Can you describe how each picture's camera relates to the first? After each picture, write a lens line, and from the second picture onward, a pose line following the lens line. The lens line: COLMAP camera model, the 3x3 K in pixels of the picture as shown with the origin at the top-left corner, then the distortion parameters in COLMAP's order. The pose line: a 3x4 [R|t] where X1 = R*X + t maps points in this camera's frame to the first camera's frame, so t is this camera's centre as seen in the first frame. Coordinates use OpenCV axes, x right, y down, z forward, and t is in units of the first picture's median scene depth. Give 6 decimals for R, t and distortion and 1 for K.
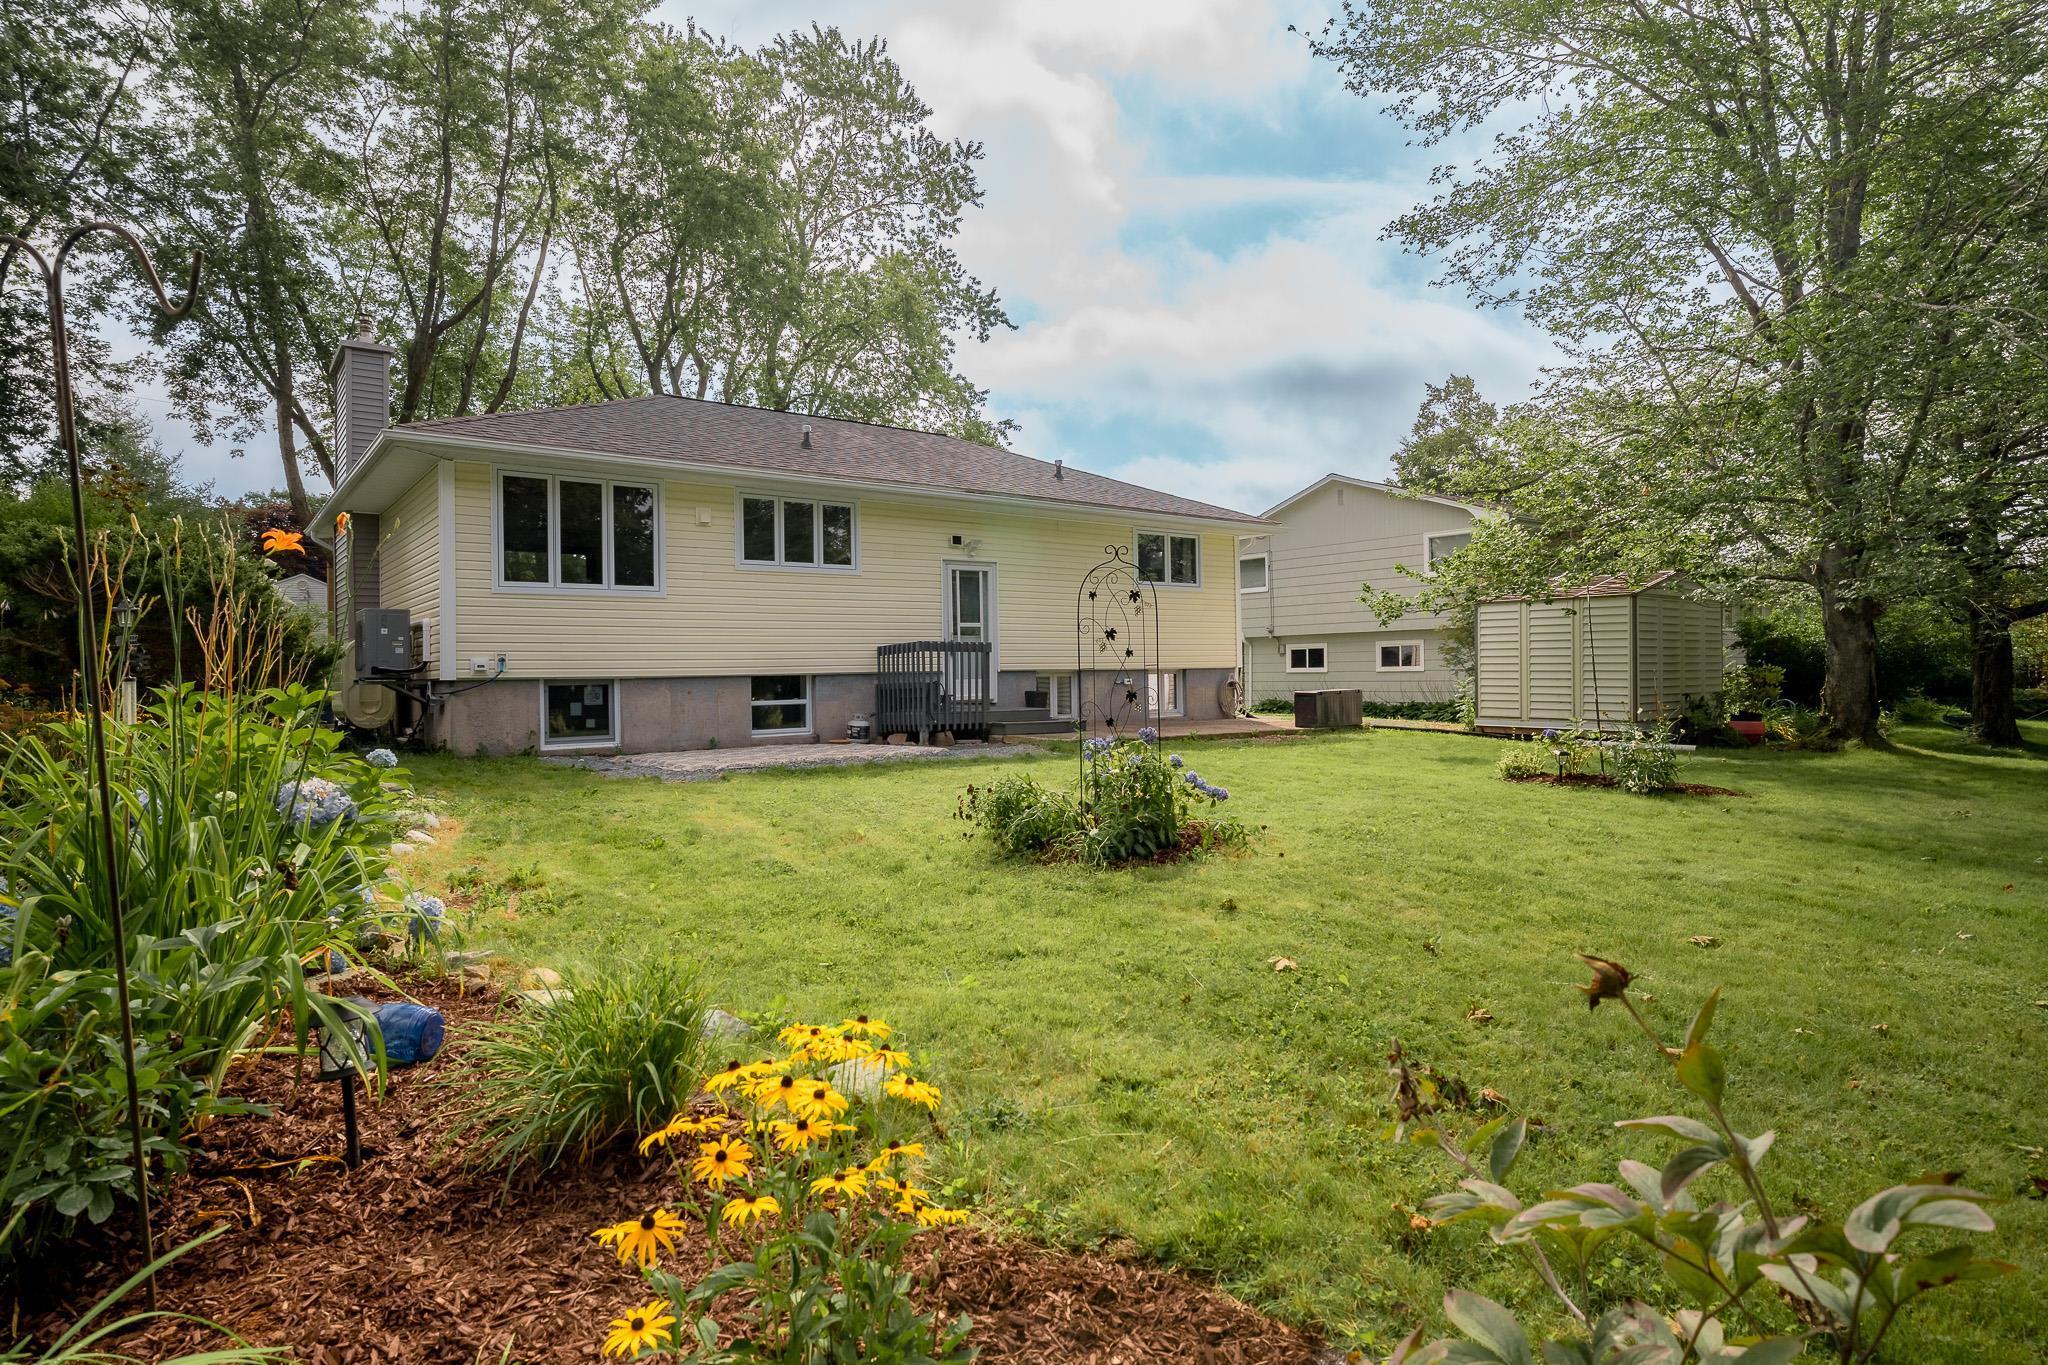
lens RADIAL K [[1064.2, 0, 1021.5], [0, 1064.2, 676.8], [0, 0, 1]] dist [-0.000572, 0.001465]
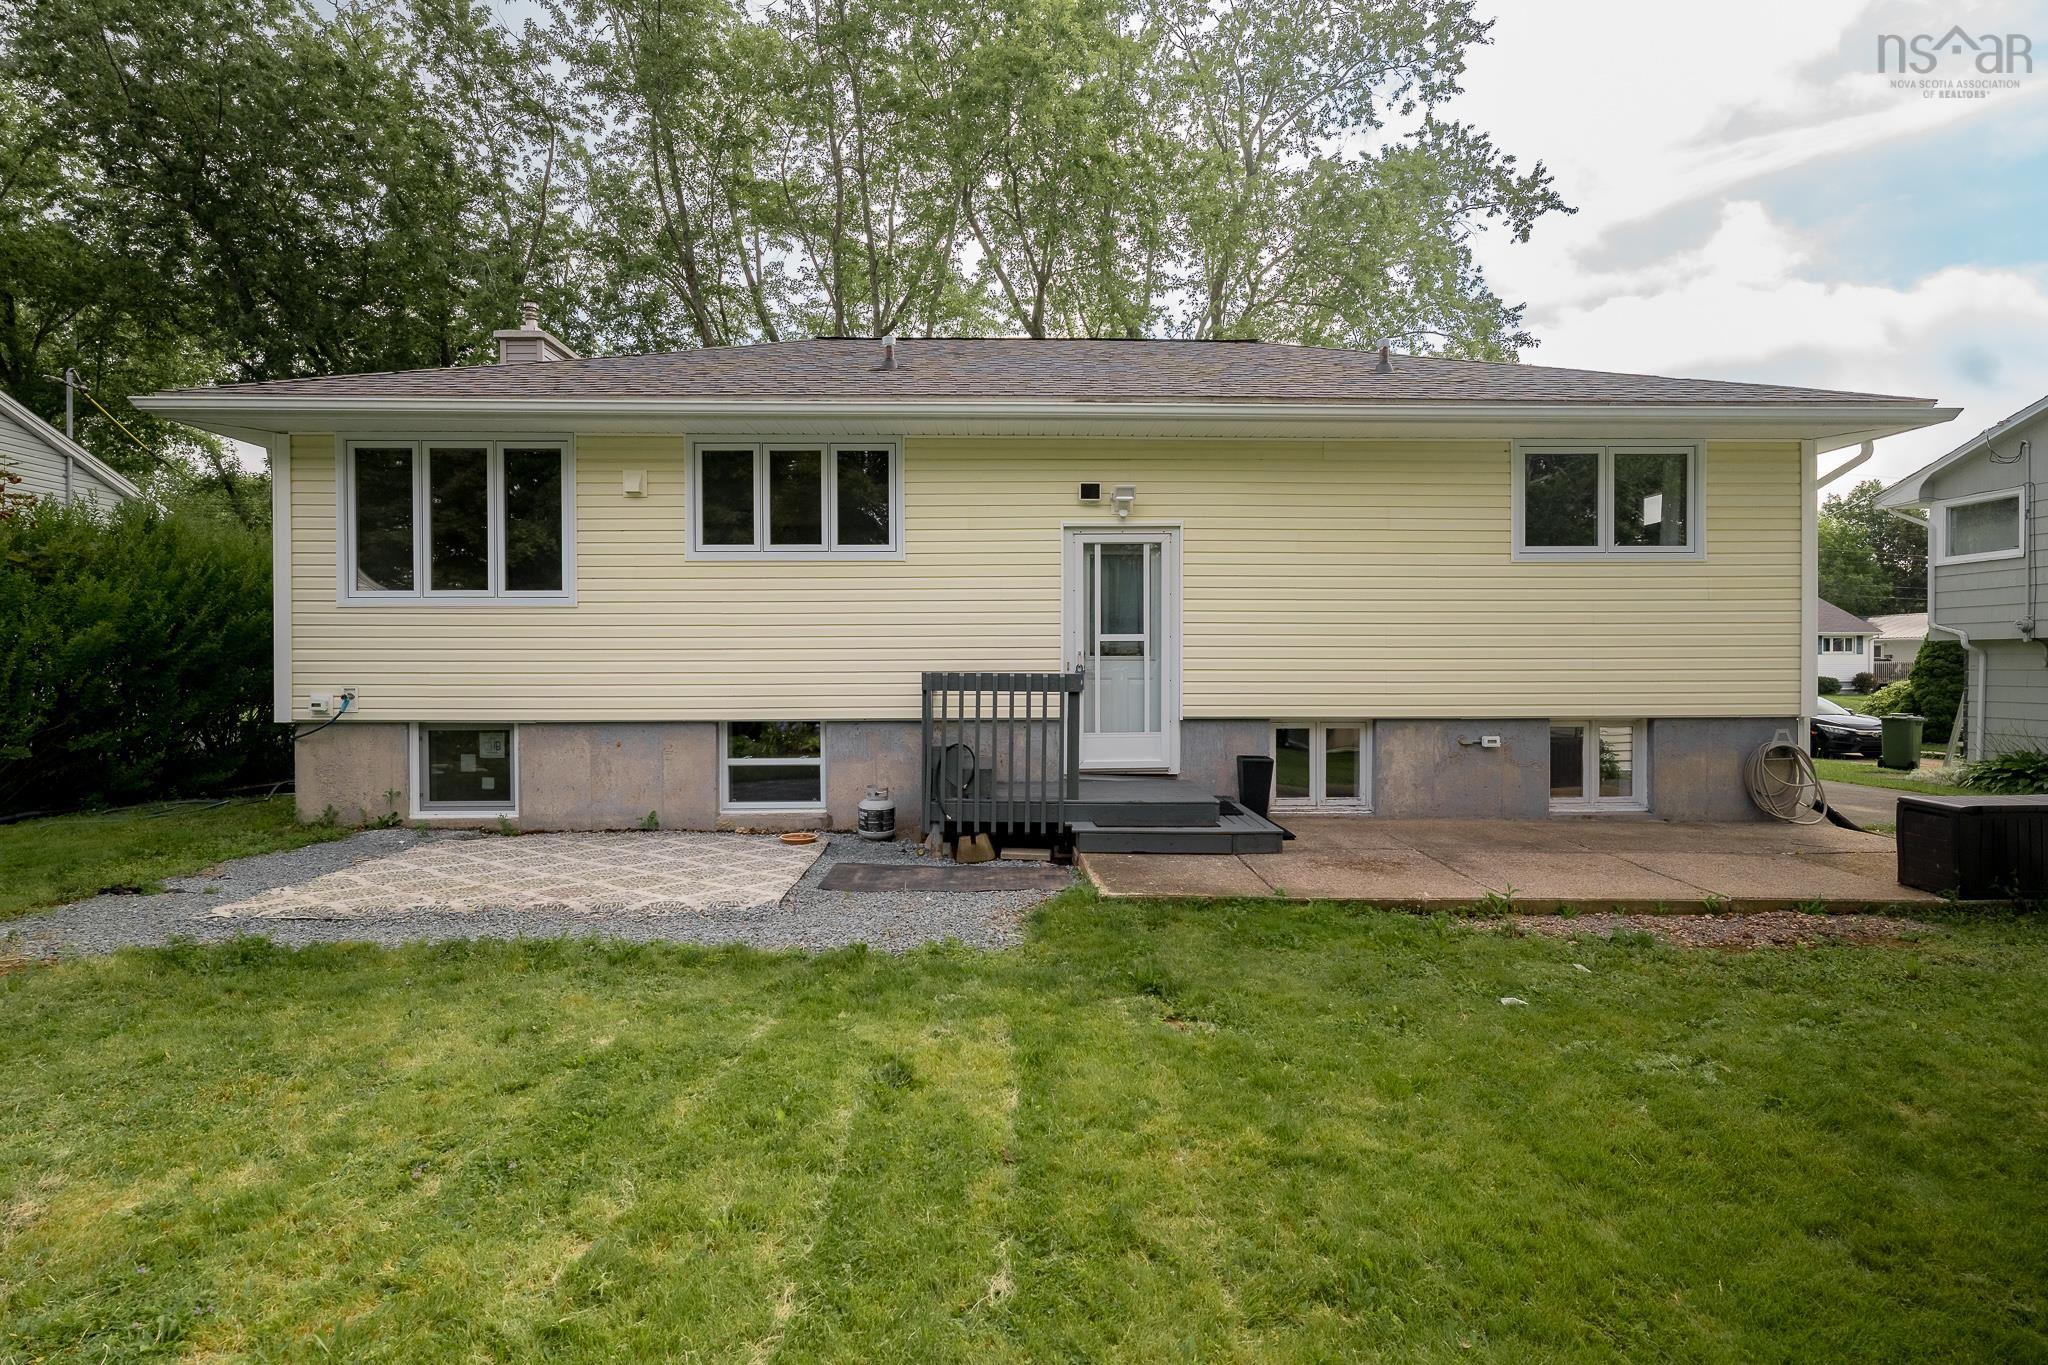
lens RADIAL K [[989.7, 0, 1028.5], [0, 989.7, 680.6], [0, 0, 1]] dist [-0.001551, -0.000129]
pose [[0.806869, 0.022306, -0.590310, 0.250935], [-0.014409, 0.999733, 0.018081, -0.038296], [0.590555, -0.006083, 0.806974, 0.598031]]
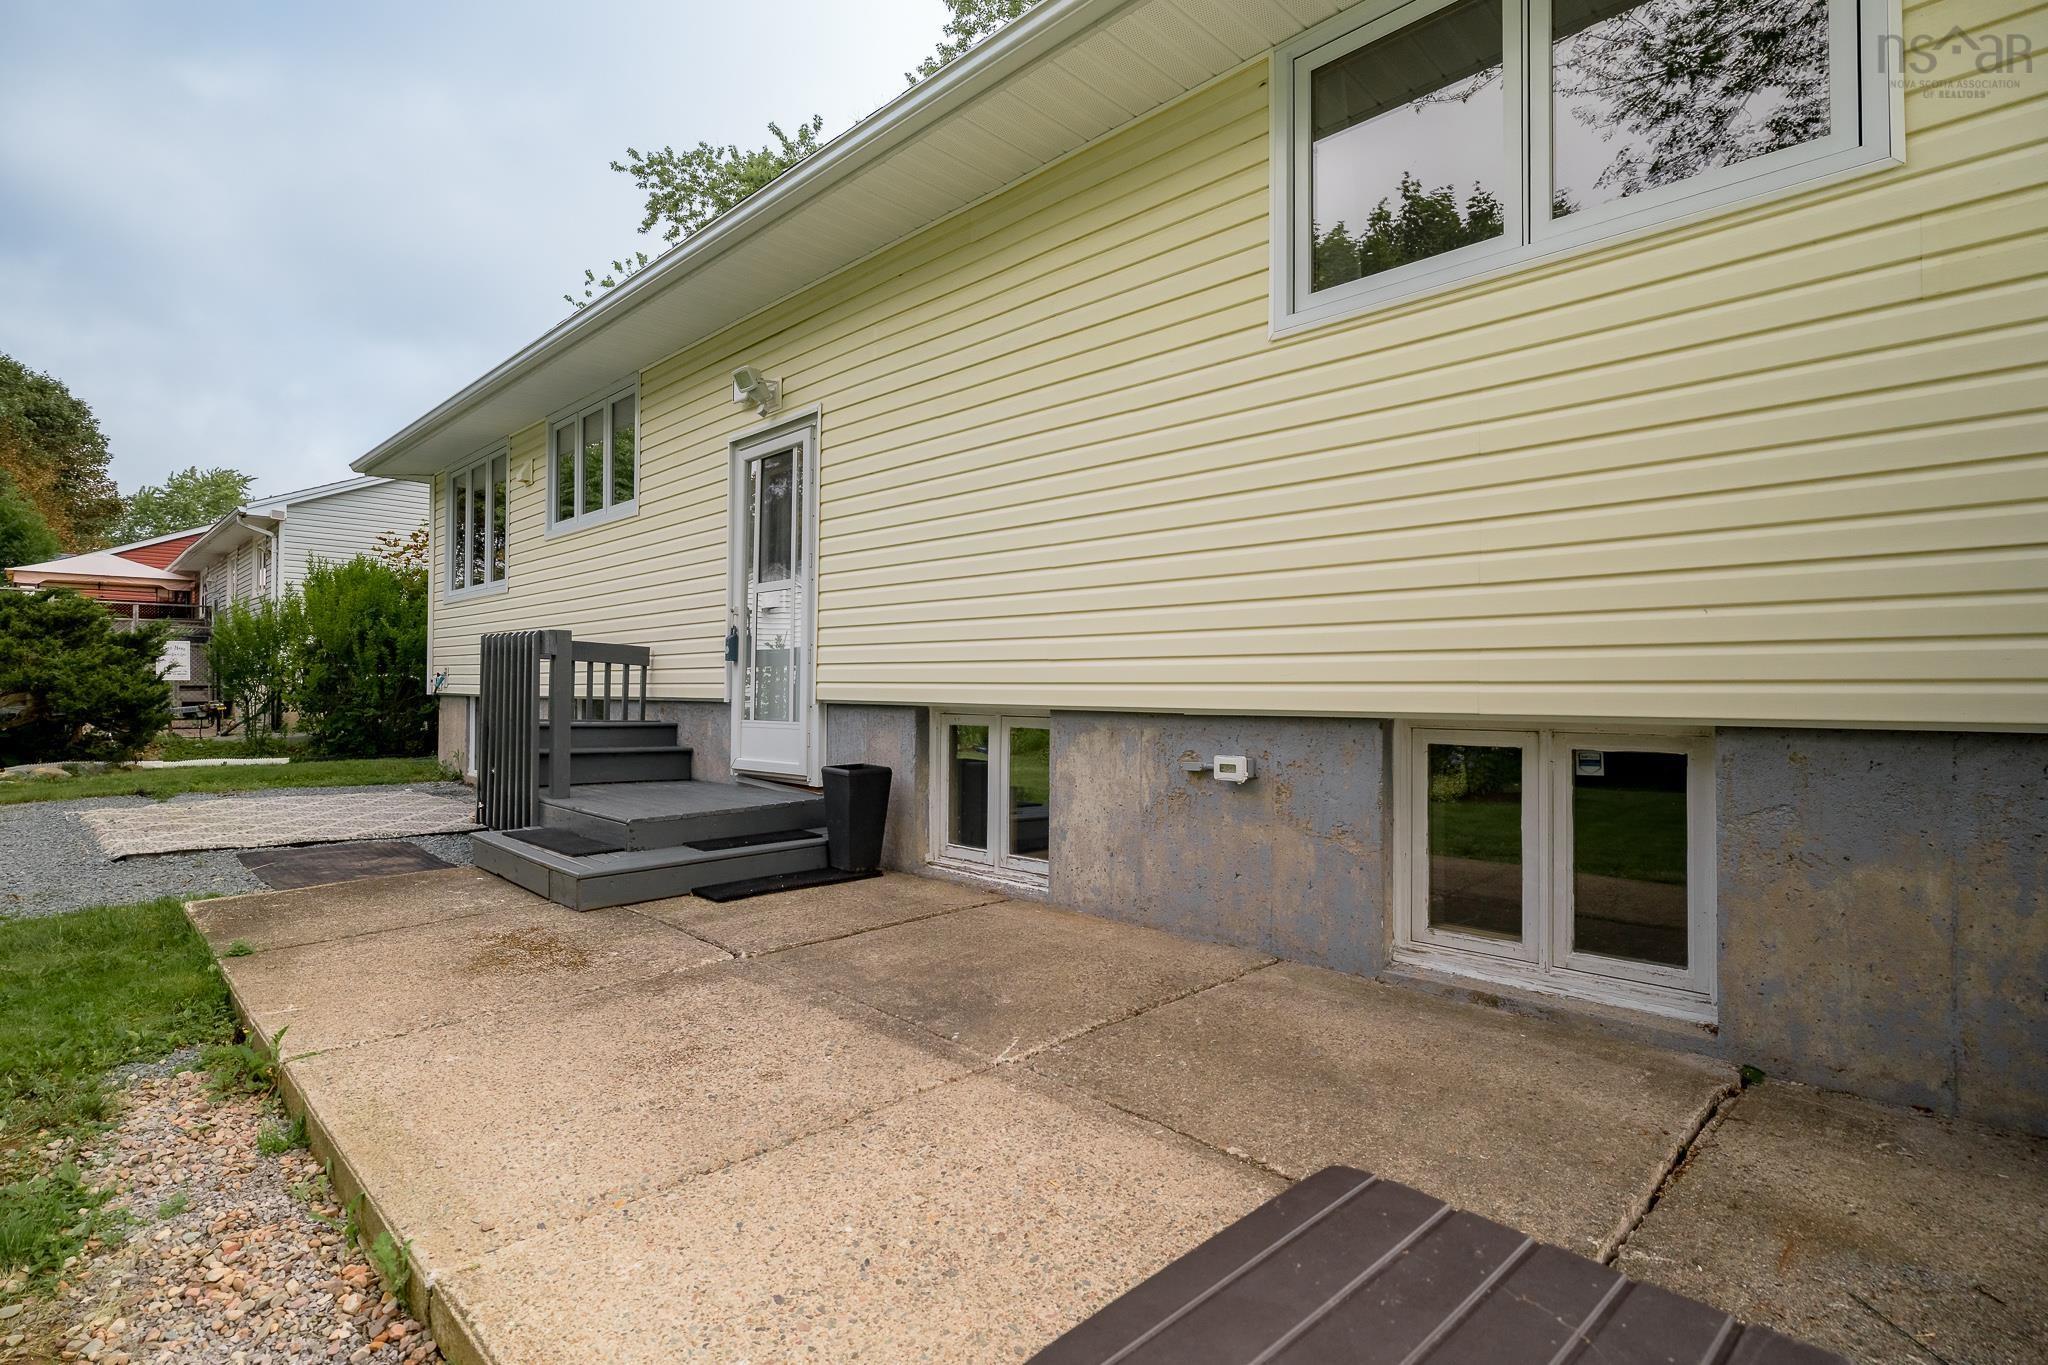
lens RADIAL K [[989.7, 0, 1006.0], [0, 989.7, 668.5], [0, 0, 1]] dist [-0.001551, -0.000129]
pose [[0.126663, 0.000518, -0.991946, 0.375768], [-0.013177, 0.999913, -0.001161, -0.018877], [0.991858, 0.013218, 0.126659, 1.176115]]
